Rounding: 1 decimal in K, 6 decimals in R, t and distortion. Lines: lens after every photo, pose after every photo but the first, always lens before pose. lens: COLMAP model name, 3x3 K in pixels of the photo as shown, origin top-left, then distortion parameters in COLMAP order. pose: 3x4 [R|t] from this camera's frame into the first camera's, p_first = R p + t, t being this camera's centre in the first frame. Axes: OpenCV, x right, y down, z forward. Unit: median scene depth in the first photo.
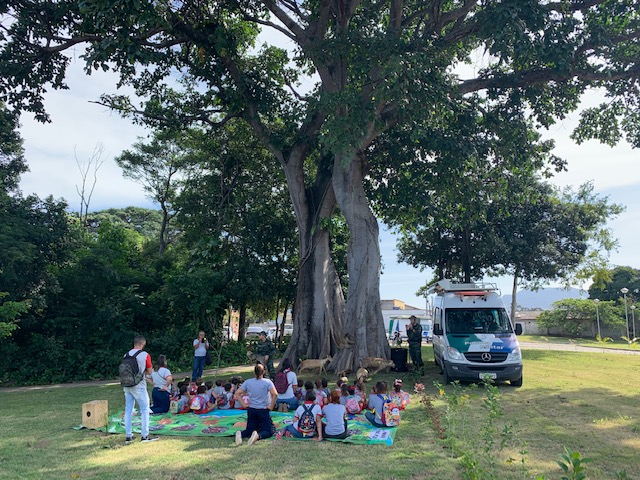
lens RADIAL K [[508.7, 0, 320.0], [0, 508.7, 240.0], [0, 0, 1]] dist [0.124063, -0.133031]
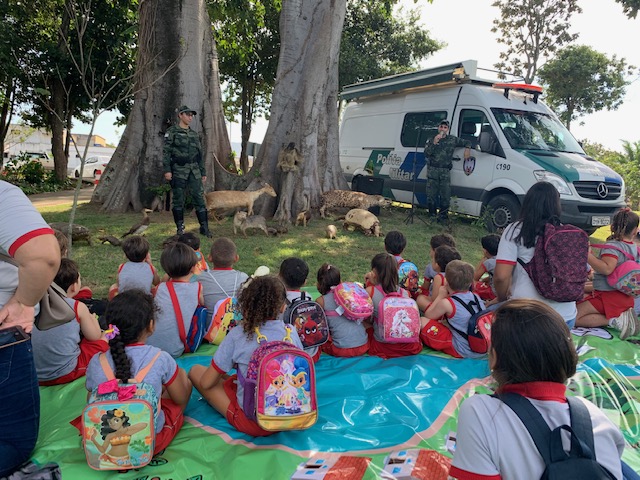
lens RADIAL K [[494.1, 0, 320.0], [0, 494.1, 240.0], [0, 0, 1]] dist [0.027100, -0.009538]
pose [[0.815598, -0.018773, 0.578314, -0.181600], [-0.146816, 0.960050, 0.238219, 0.137389], [-0.559683, -0.279197, 0.780259, 0.515510]]
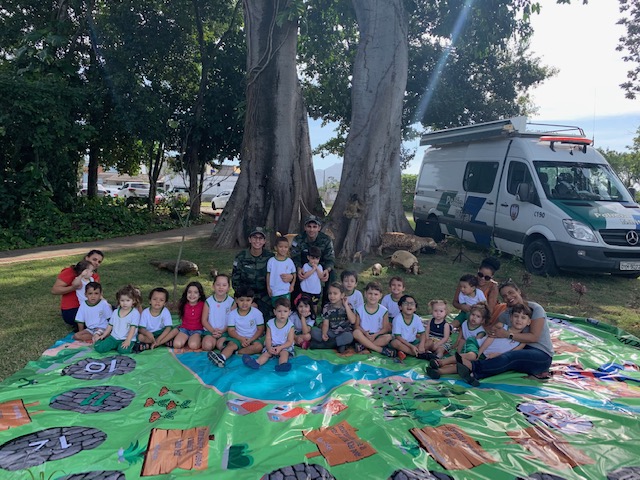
lens RADIAL K [[508.7, 0, 320.0], [0, 508.7, 240.0], [0, 0, 1]] dist [0.124063, -0.133031]
pose [[0.938310, 0.014713, 0.345482, -0.175287], [-0.100753, 0.967378, 0.232442, 0.086147], [-0.330791, -0.252911, 0.909183, 0.391809]]
